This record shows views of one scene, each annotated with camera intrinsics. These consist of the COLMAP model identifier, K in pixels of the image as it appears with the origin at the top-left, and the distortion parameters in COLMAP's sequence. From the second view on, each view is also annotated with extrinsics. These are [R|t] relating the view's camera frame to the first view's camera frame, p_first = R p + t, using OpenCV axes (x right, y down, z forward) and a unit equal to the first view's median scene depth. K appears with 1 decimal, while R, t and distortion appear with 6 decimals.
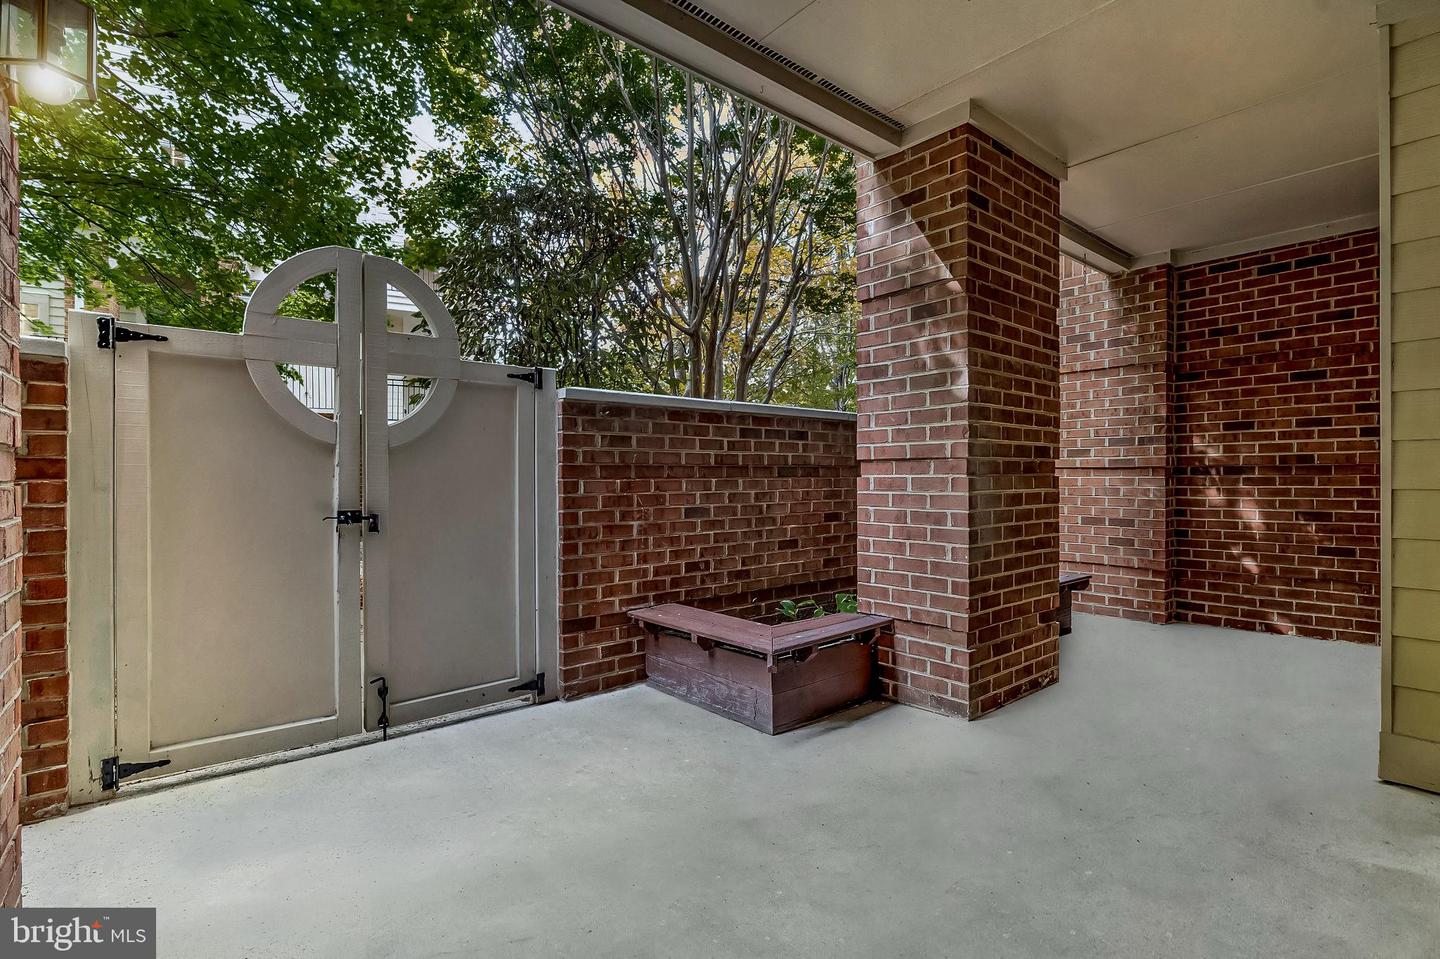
lens RADIAL K [[666.8, 0, 733.1], [0, 666.8, 480.7], [0, 0, 1]] dist [-0.000394, -0.000579]
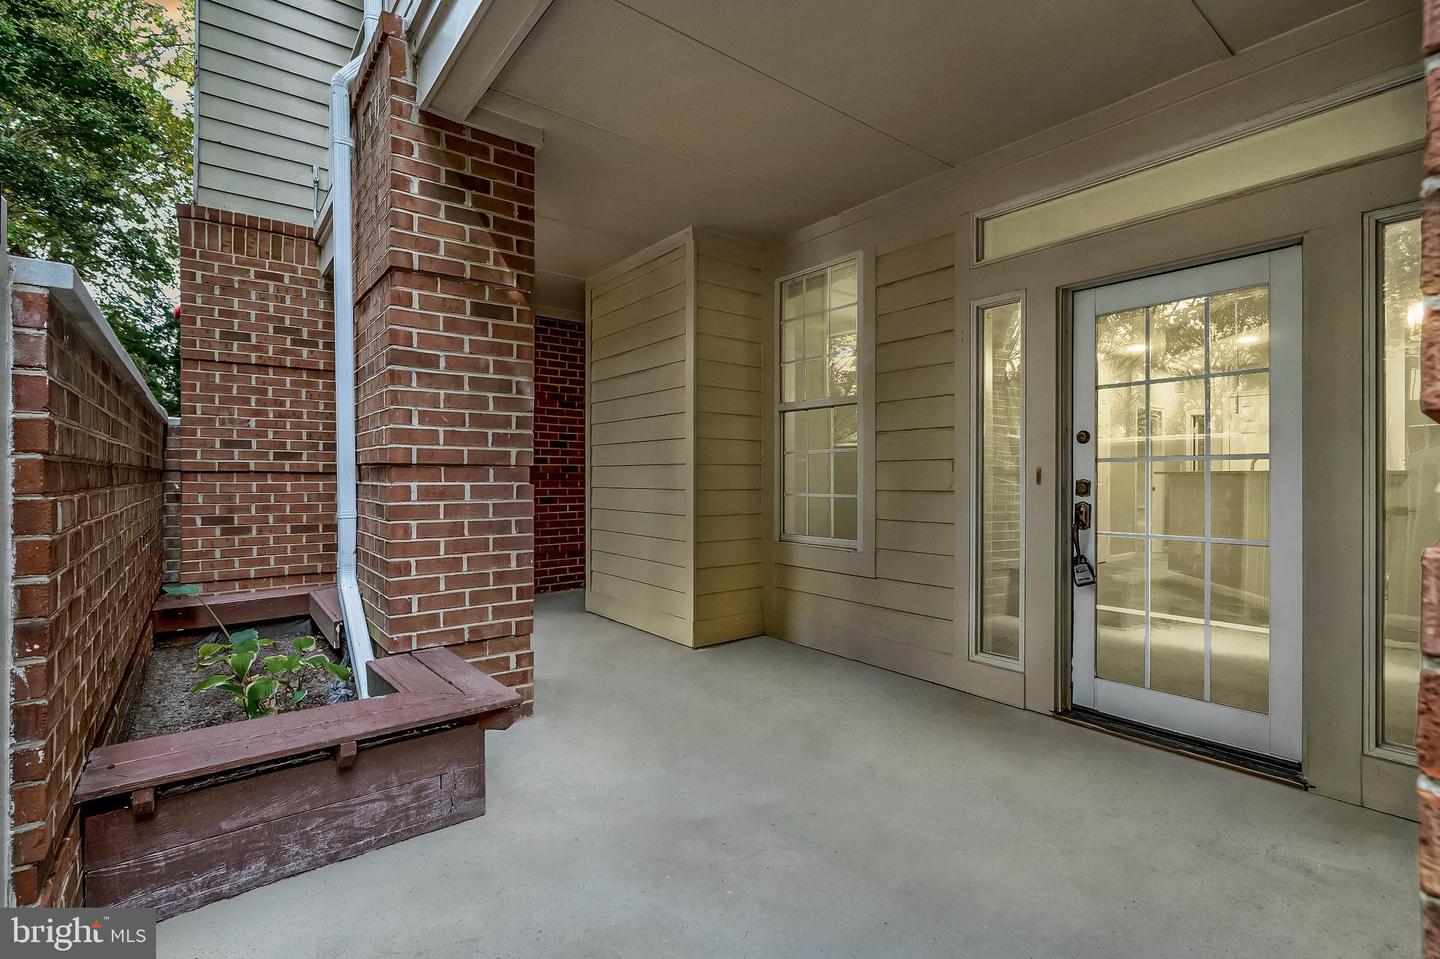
lens RADIAL K [[666.8, 0, 733.7], [0, 666.8, 480.8], [0, 0, 1]] dist [-0.000394, -0.000579]
pose [[0.049054, -0.002027, 0.998794, -0.638856], [0.004514, 0.999988, 0.001808, -0.010877], [-0.998786, 0.004419, 0.049063, 0.596769]]
